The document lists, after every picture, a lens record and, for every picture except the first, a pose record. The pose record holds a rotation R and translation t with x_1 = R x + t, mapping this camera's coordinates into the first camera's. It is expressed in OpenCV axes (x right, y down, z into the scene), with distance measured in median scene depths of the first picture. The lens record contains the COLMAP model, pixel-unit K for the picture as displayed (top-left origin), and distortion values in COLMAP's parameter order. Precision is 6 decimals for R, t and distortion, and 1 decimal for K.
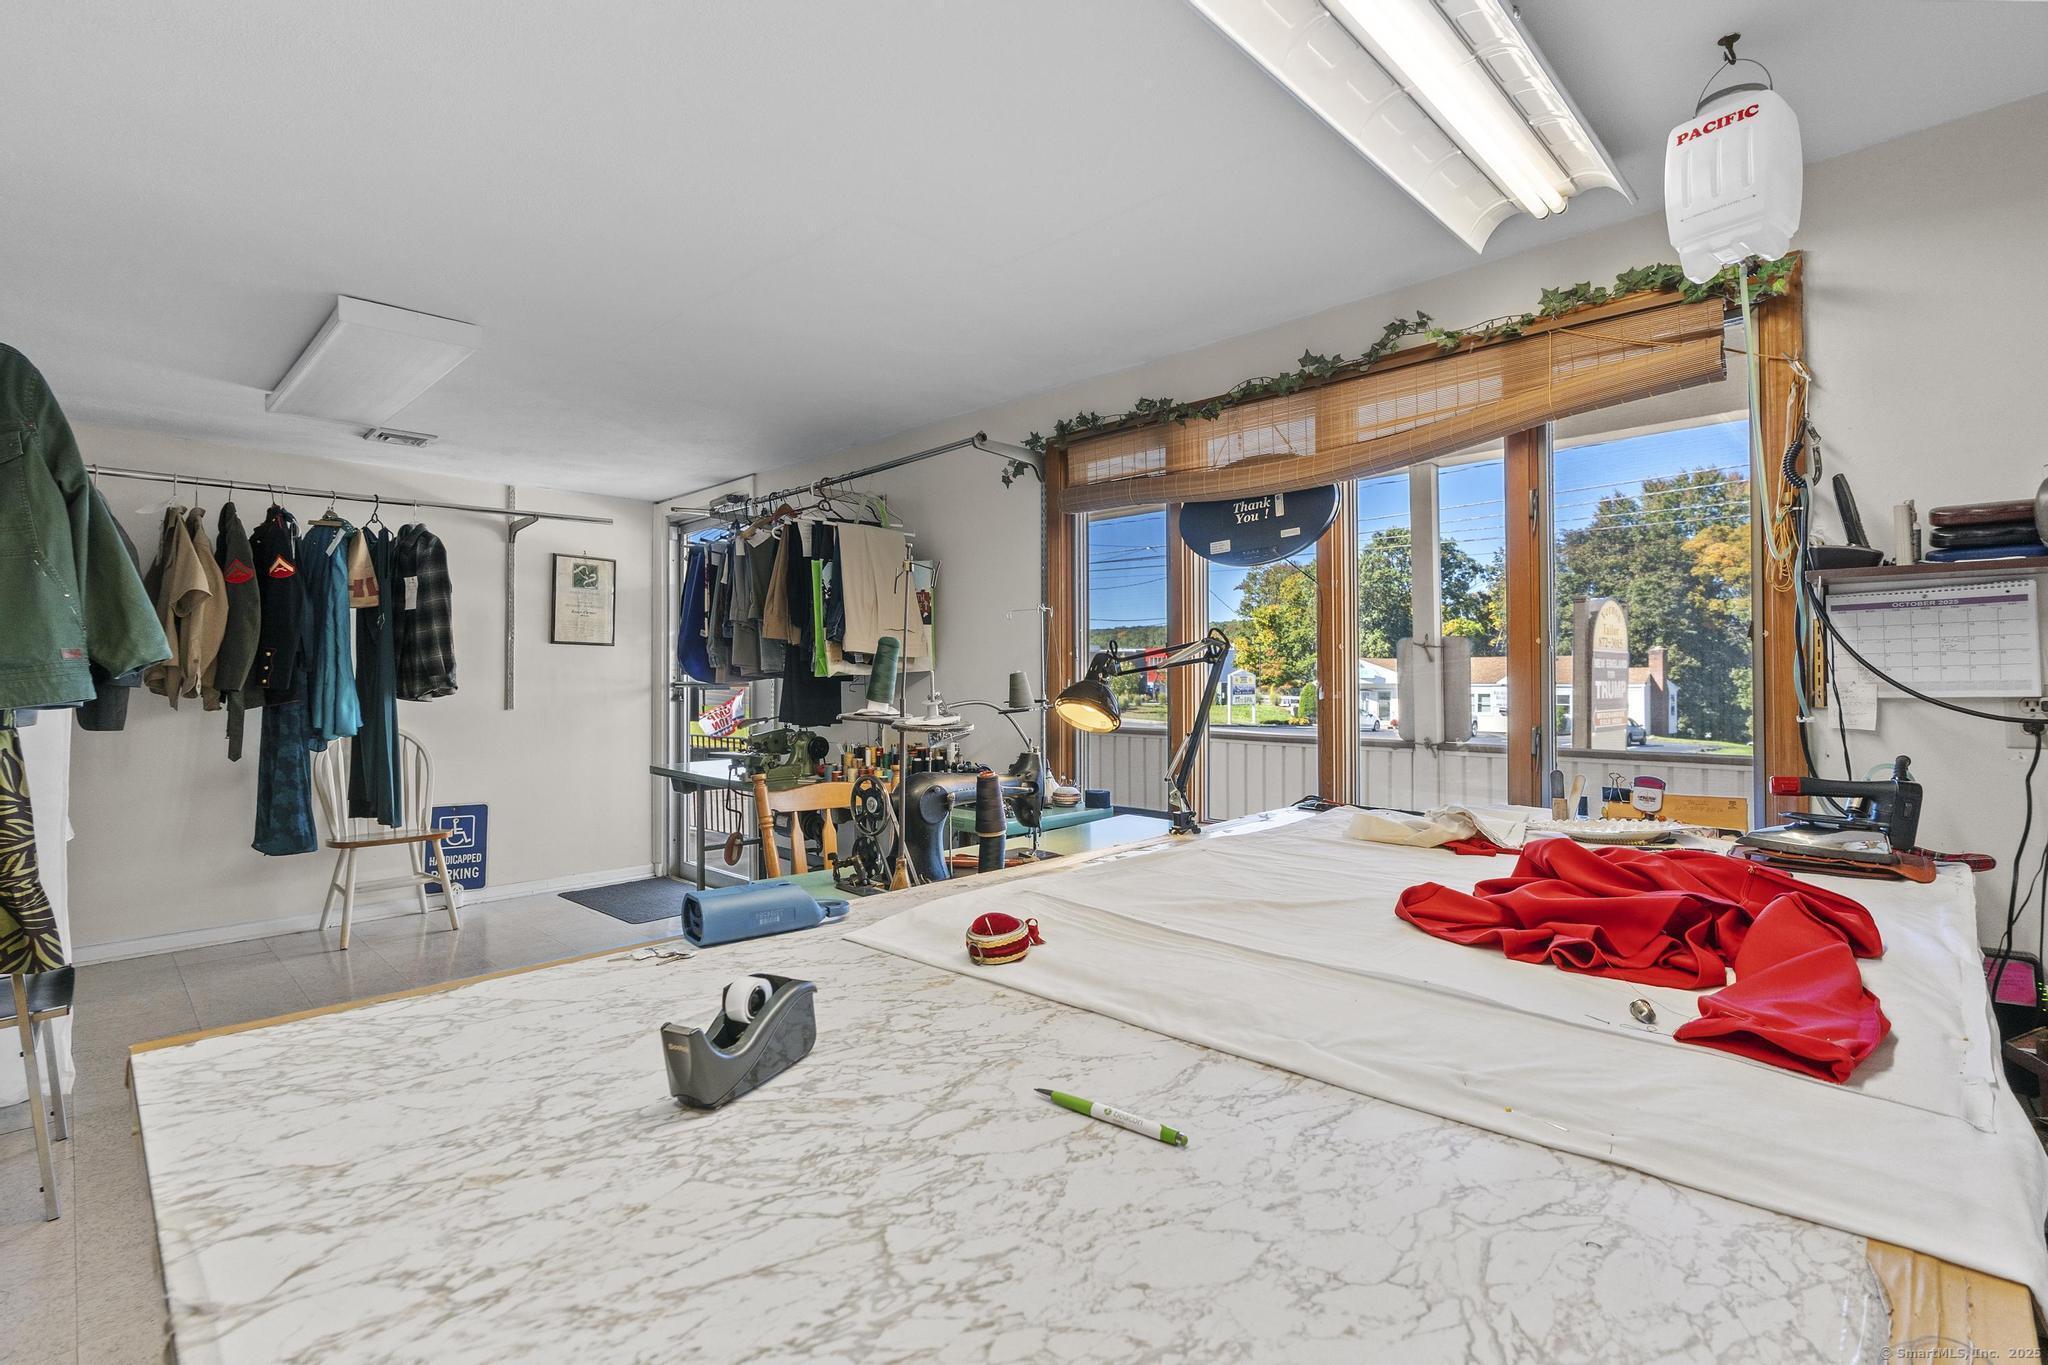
lens RADIAL K [[942.2, 0, 1016.6], [0, 942.2, 678.6], [0, 0, 1]] dist [-0.004211, -0.000025]
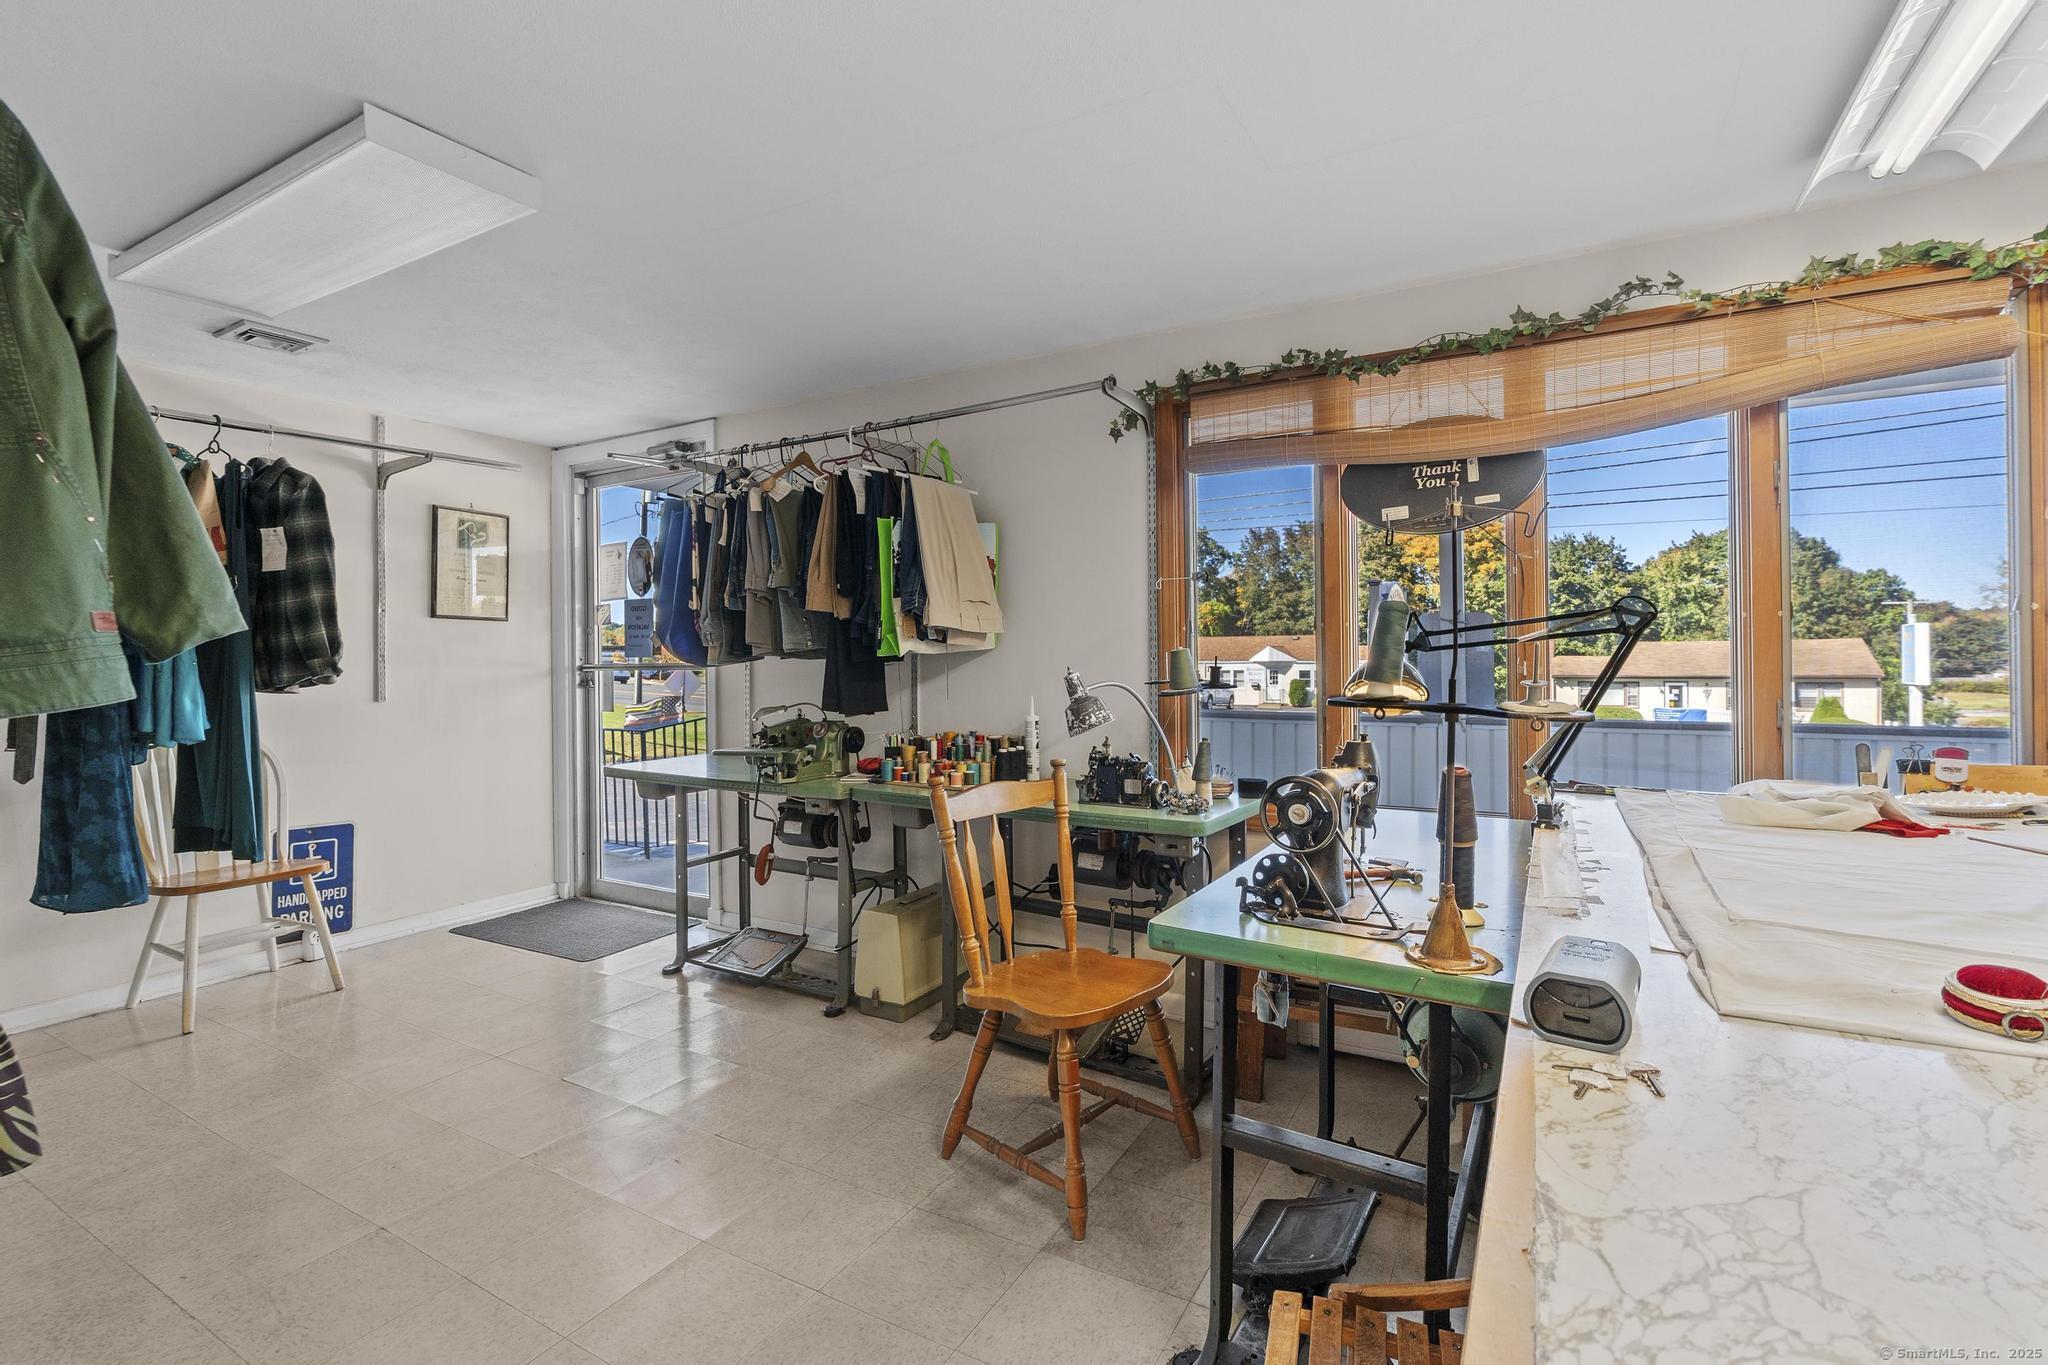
lens RADIAL K [[942.2, 0, 1025.1], [0, 942.2, 664.7], [0, 0, 1]] dist [-0.004211, -0.000025]
pose [[0.969182, -0.009247, 0.246173, -0.301097], [0.007619, 0.999942, 0.007565, 0.000071], [-0.246229, -0.005456, 0.969196, 0.152159]]
